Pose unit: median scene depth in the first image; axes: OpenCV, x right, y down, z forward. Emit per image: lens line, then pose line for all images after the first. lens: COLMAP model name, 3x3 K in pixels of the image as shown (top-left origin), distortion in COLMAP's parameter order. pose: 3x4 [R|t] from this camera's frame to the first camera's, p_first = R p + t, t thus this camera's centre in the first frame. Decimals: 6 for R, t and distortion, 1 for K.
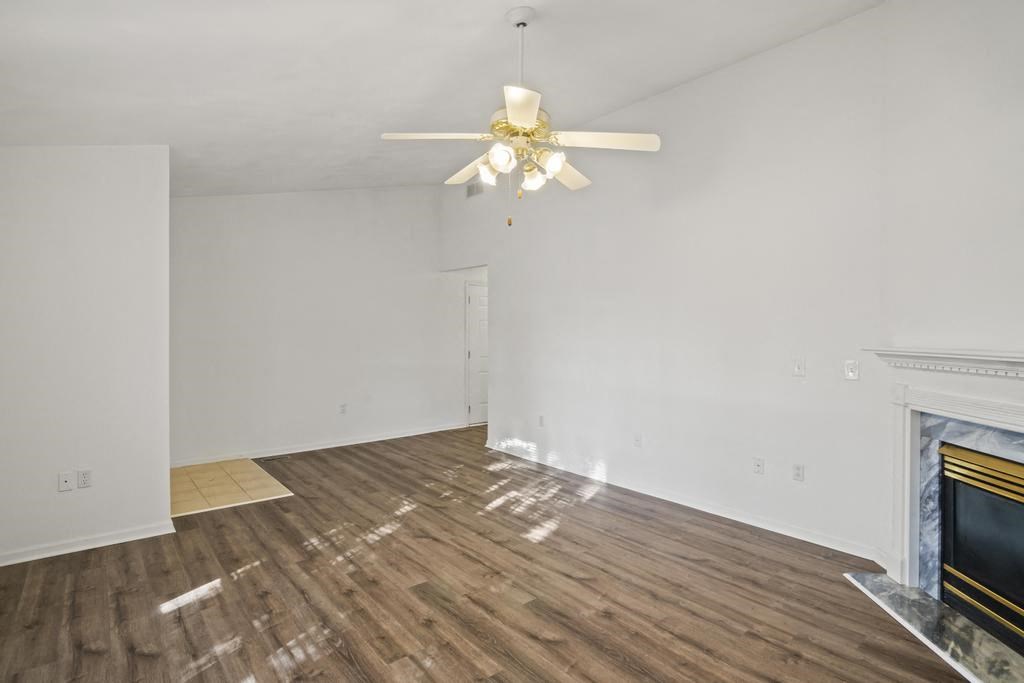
lens RADIAL K [[513.0, 0, 512.0], [0, 513.0, 341.5], [0, 0, 1]] dist [-0.016267, -0.000568]
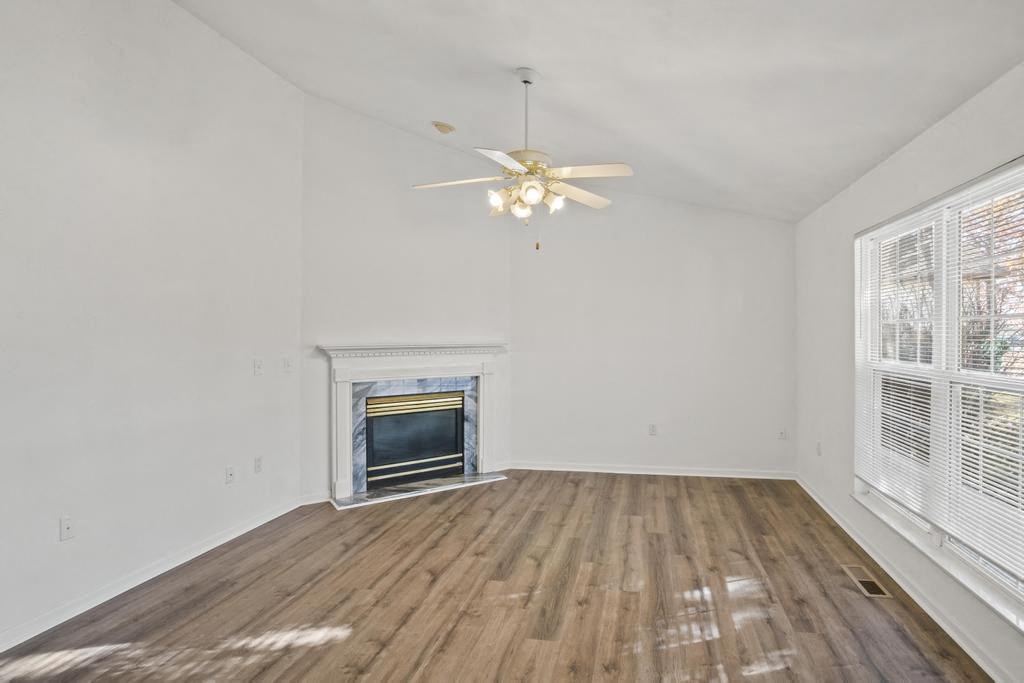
lens RADIAL K [[528.7, 0, 550.7], [0, 528.7, 332.5], [0, 0, 1]] dist [-0.019878, -0.001866]
pose [[-0.642342, -0.002368, 0.766415, -0.776847], [0.013328, 0.999809, 0.014260, -0.034197], [-0.766302, 0.019375, -0.642188, 1.396901]]
